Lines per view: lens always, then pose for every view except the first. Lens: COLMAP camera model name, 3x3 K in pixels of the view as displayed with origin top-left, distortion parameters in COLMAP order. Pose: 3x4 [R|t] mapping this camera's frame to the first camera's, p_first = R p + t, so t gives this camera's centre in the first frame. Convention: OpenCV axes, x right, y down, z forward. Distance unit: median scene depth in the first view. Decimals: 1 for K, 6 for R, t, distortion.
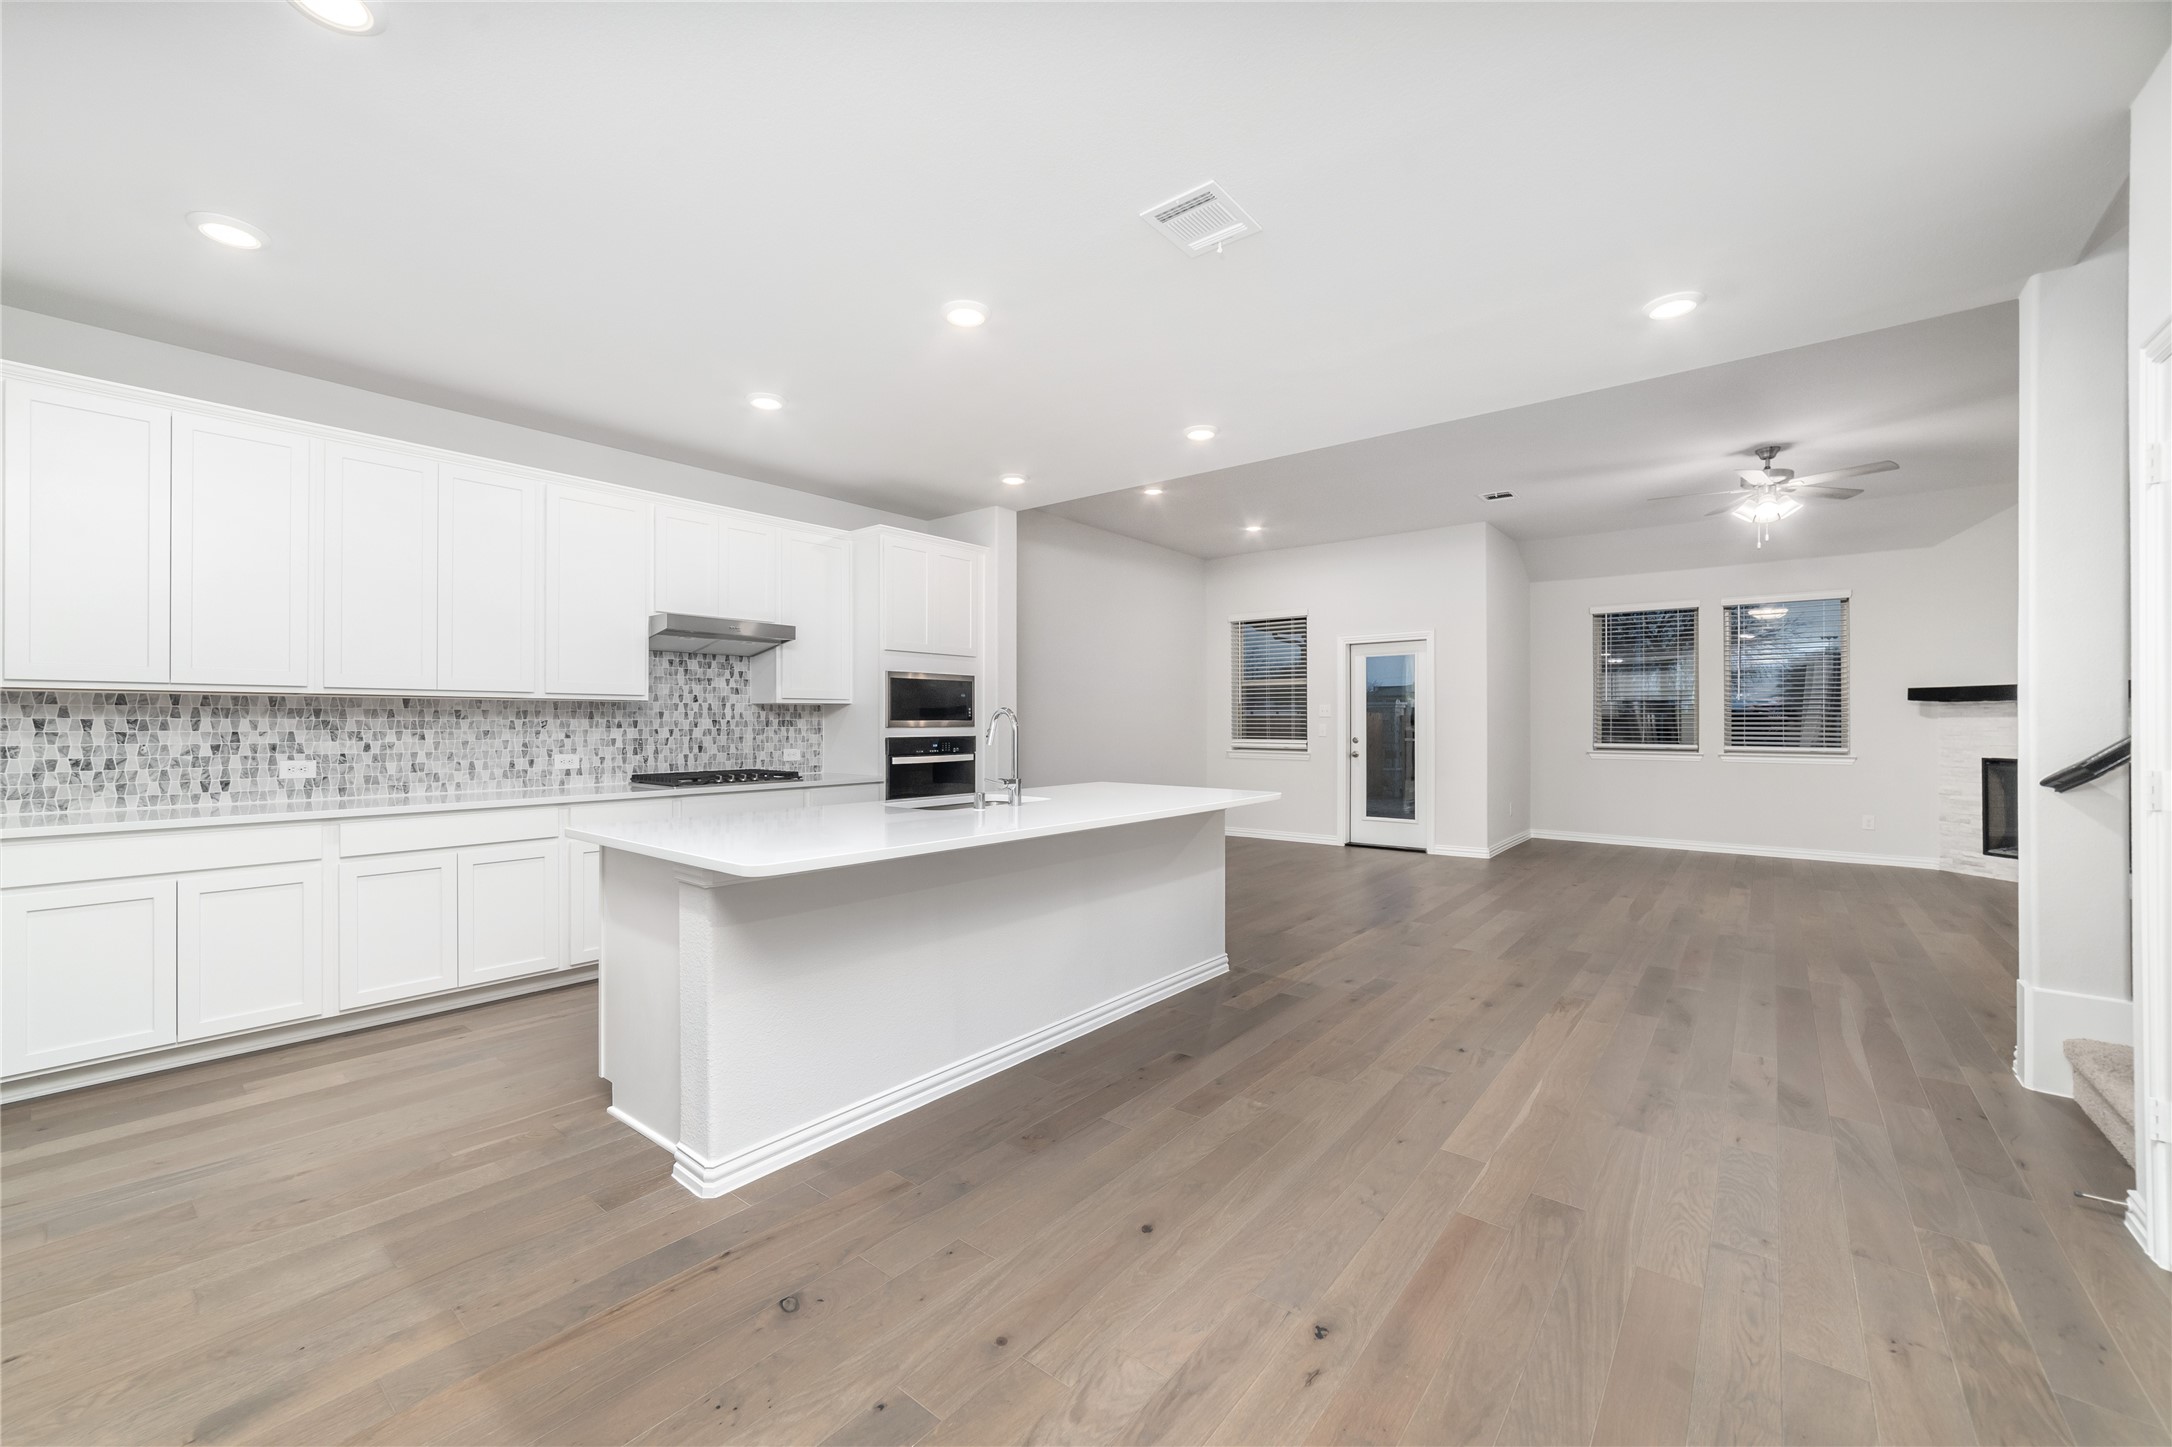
lens RADIAL K [[864.4, 0, 1065.9], [0, 864.4, 719.7], [0, 0, 1]] dist [-0.021760, 0.009085]
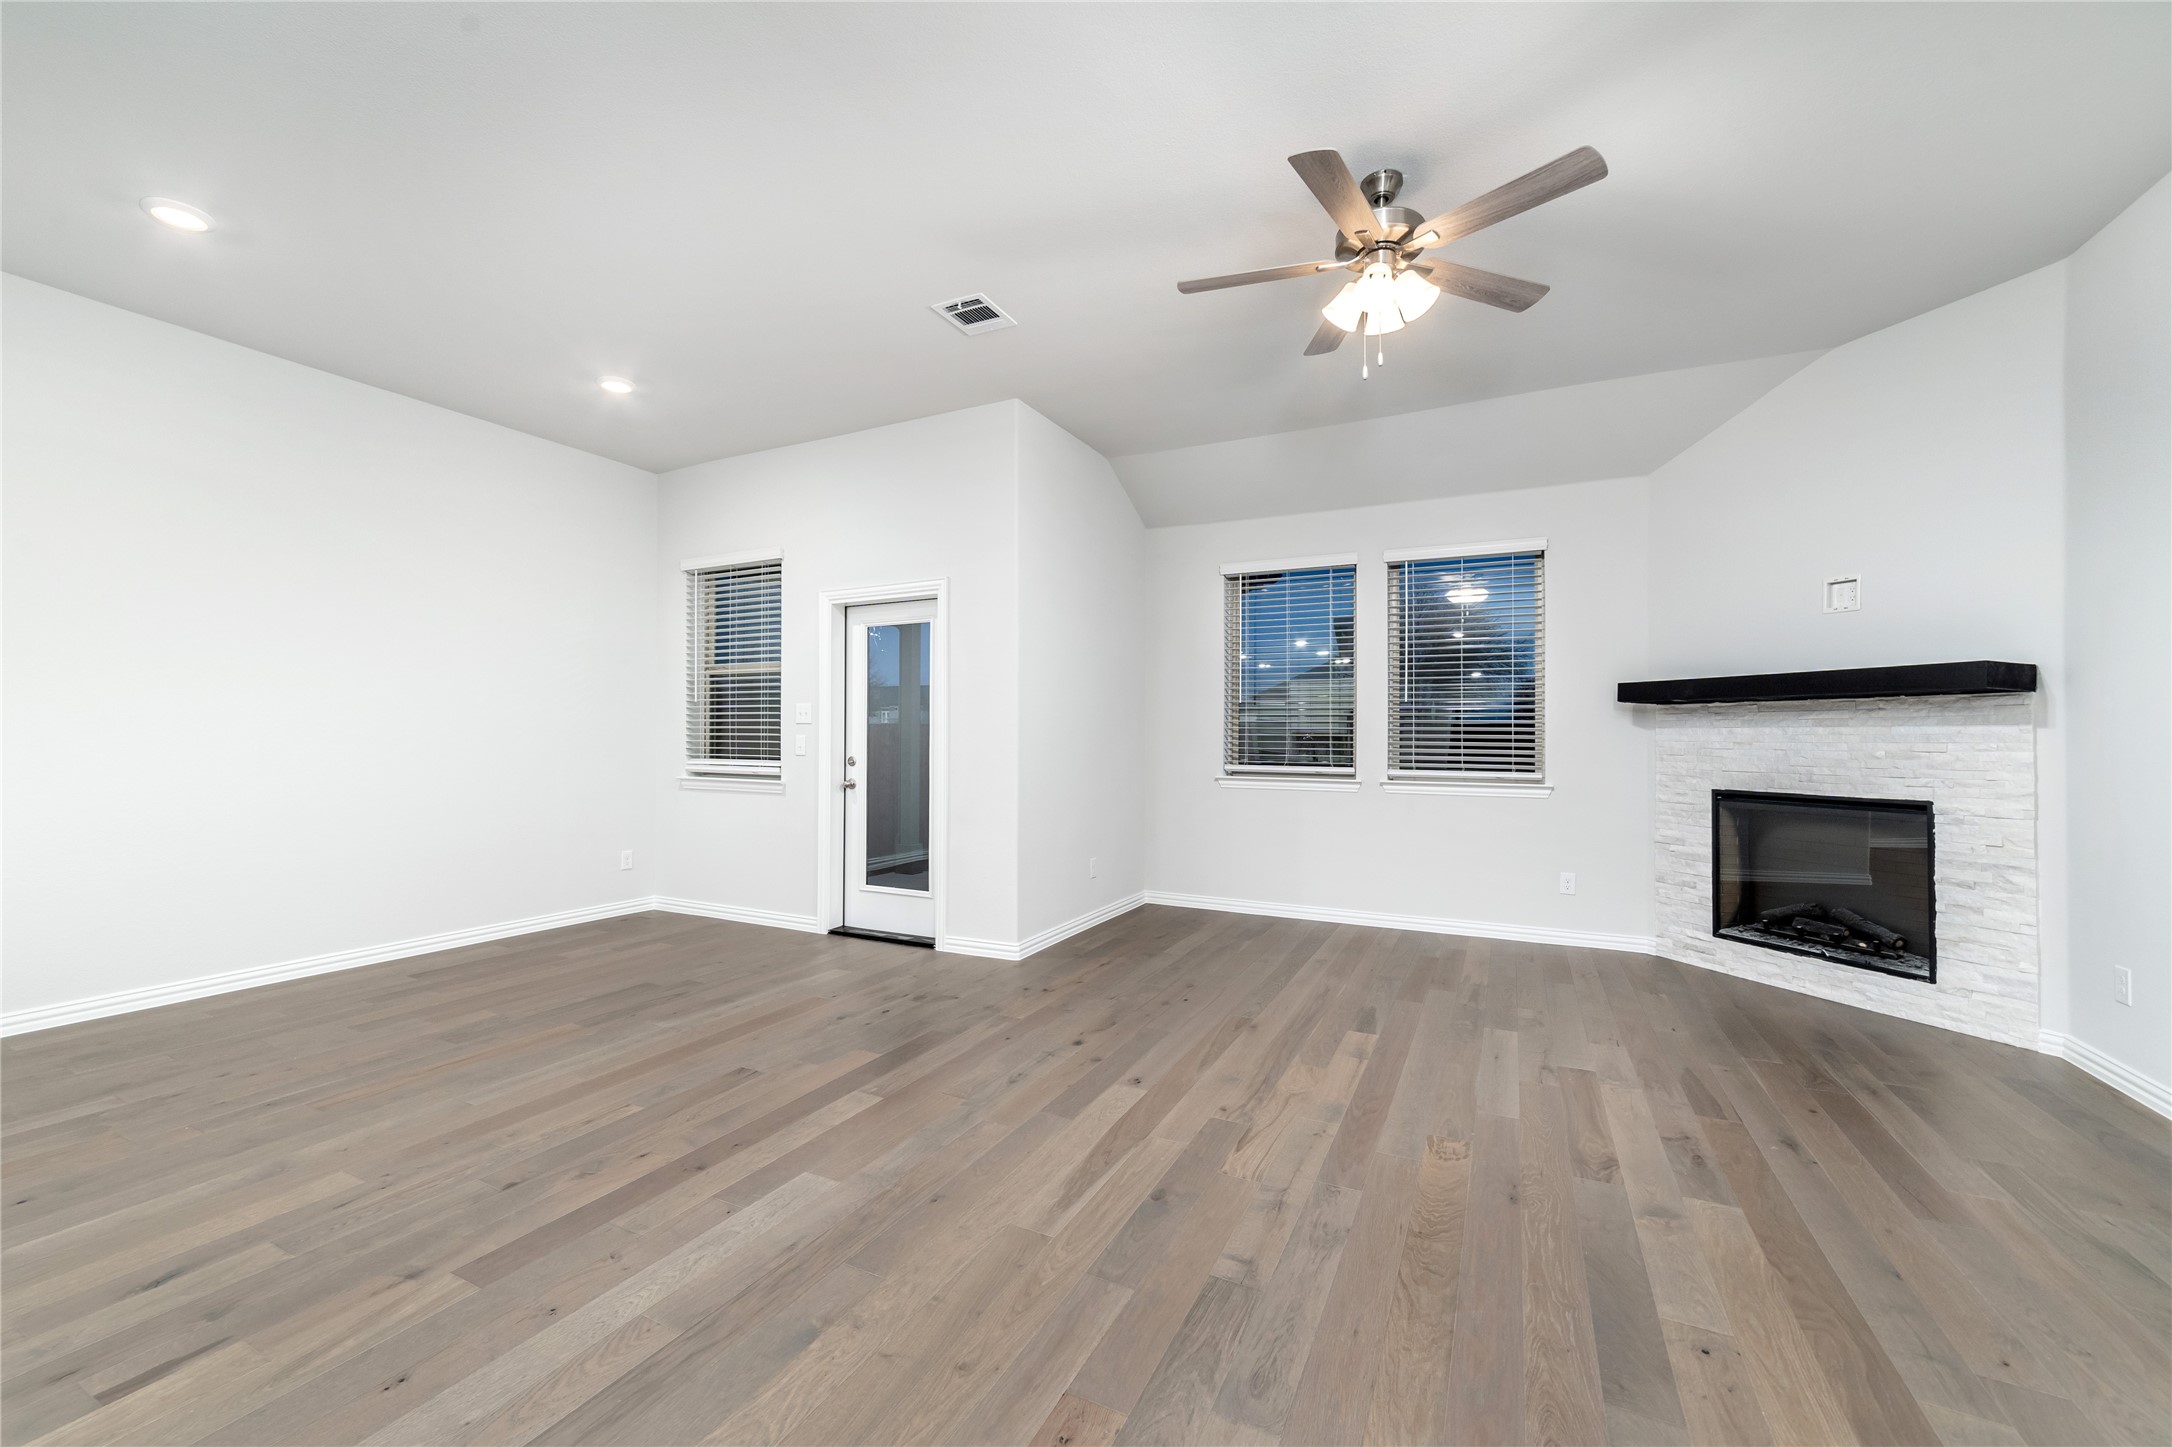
lens RADIAL K [[864.1, 0, 1063.6], [0, 864.1, 732.8], [0, 0, 1]] dist [-0.018174, 0.009208]
pose [[0.978062, 0.005003, 0.208253, 0.546616], [-0.004704, 0.999987, -0.001930, 0.005535], [-0.208260, 0.000908, 0.978073, 0.559395]]
